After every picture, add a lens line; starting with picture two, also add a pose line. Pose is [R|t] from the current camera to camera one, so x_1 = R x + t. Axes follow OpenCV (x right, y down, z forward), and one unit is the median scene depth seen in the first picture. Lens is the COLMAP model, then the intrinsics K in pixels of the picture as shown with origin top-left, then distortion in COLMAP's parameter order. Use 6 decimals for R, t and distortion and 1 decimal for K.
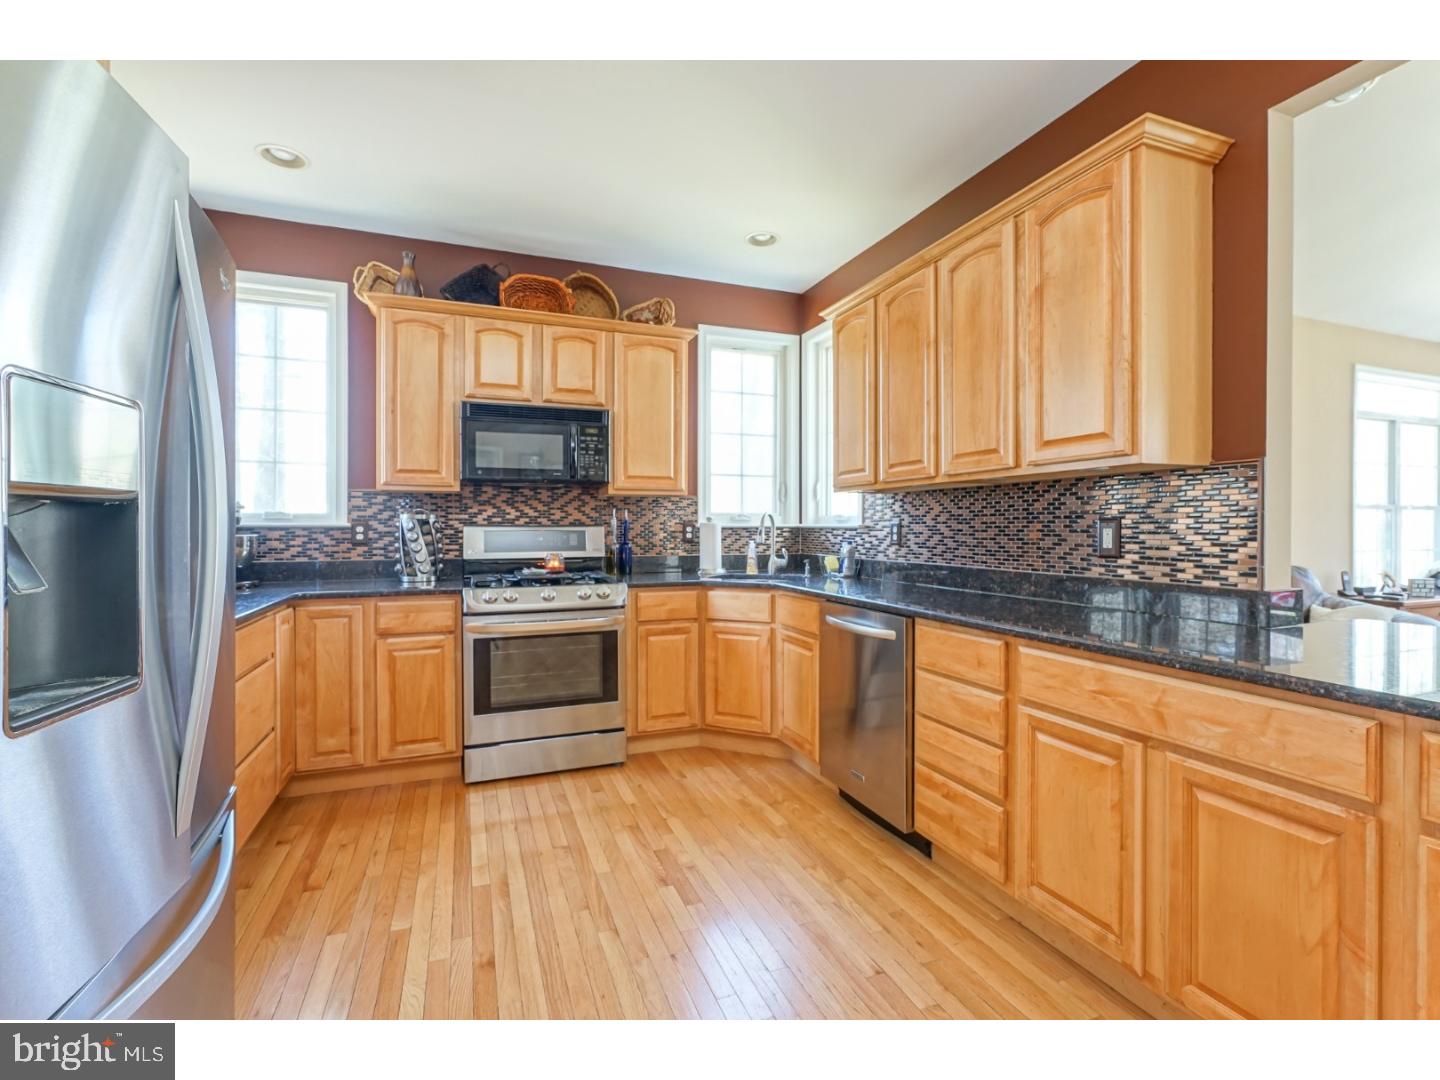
lens RADIAL K [[665.3, 0, 713.9], [0, 665.3, 530.5], [0, 0, 1]] dist [-0.002425, 0.000023]
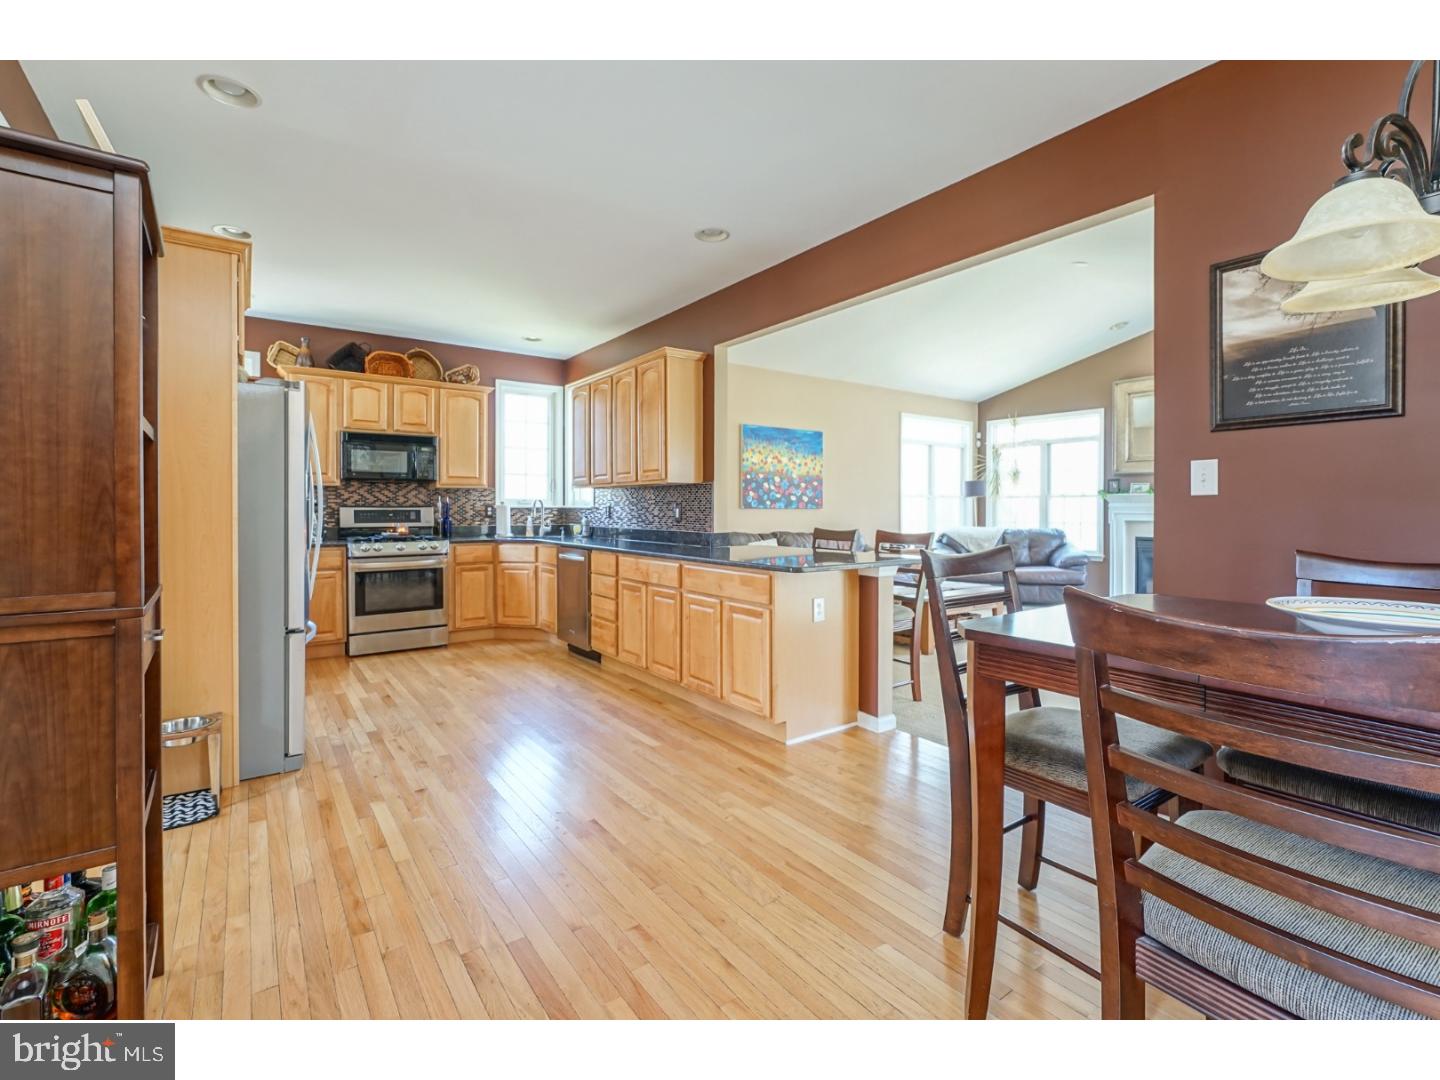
lens RADIAL K [[671.1, 0, 713.0], [0, 671.1, 515.2], [0, 0, 1]] dist [-0.018736, 0.000003]
pose [[0.968633, -0.001300, 0.248491, 0.101877], [-0.000202, 0.999982, 0.006018, 0.003992], [-0.248494, -0.005879, 0.968616, -0.845224]]
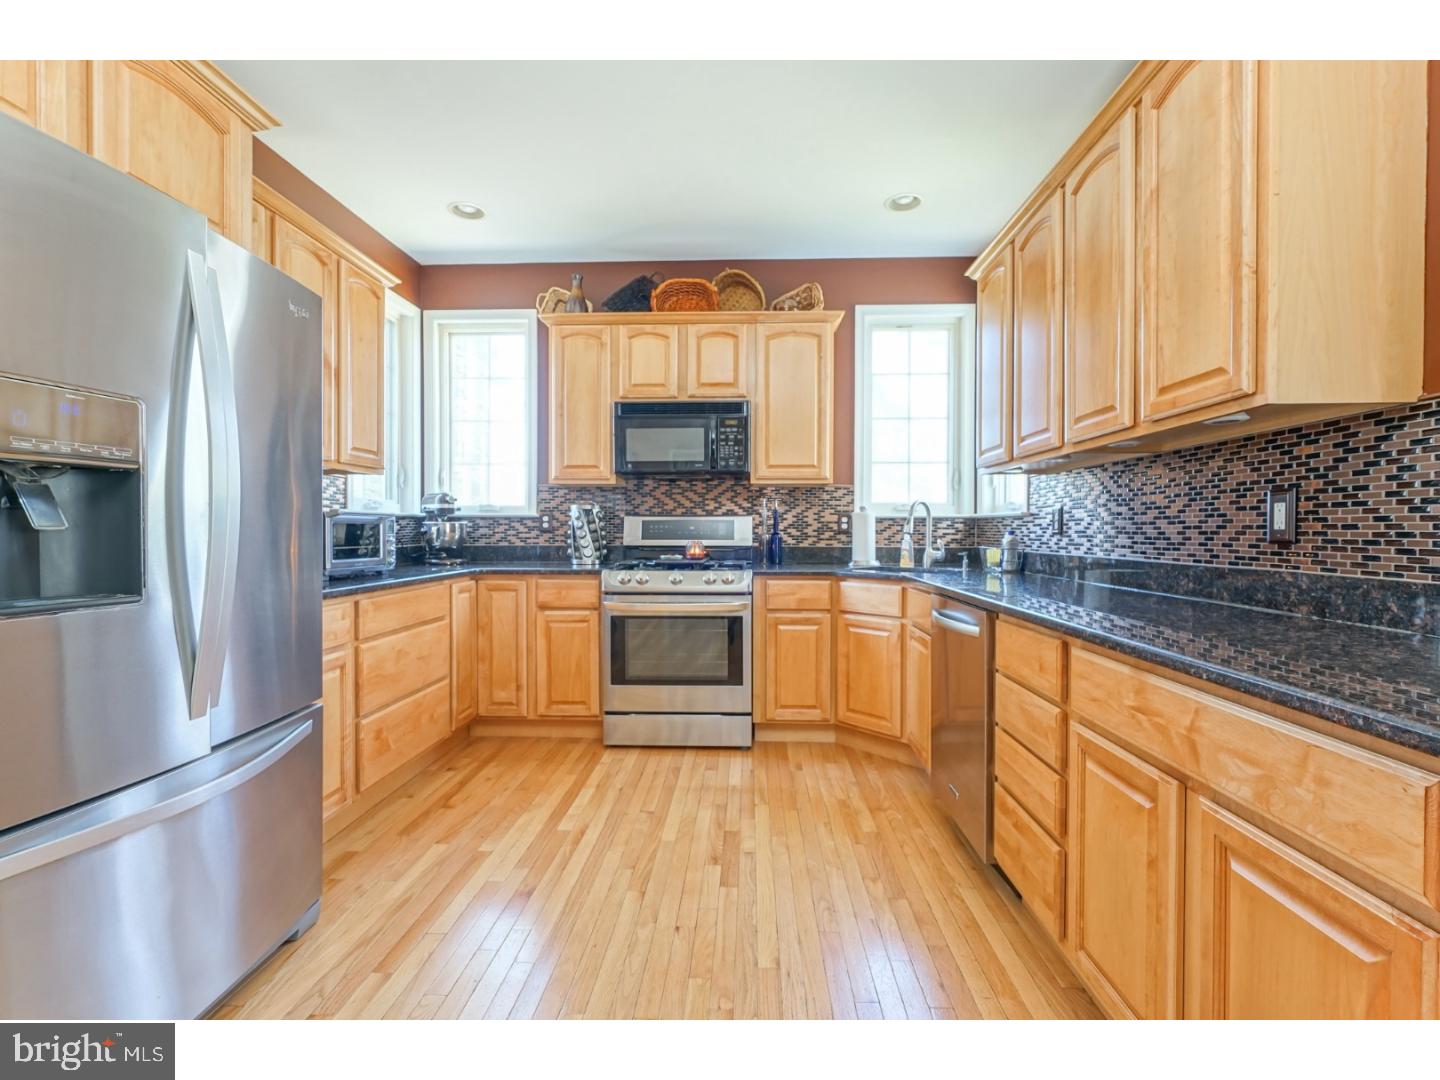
lens RADIAL K [[657.8, 0, 715.4], [0, 657.8, 537.7], [0, 0, 1]] dist [-0.002572, 0.000517]
pose [[0.916503, 0.007582, -0.399957, 0.216685], [-0.005187, 0.999962, 0.007070, 0.023122], [0.399995, -0.004405, 0.916507, 0.063431]]
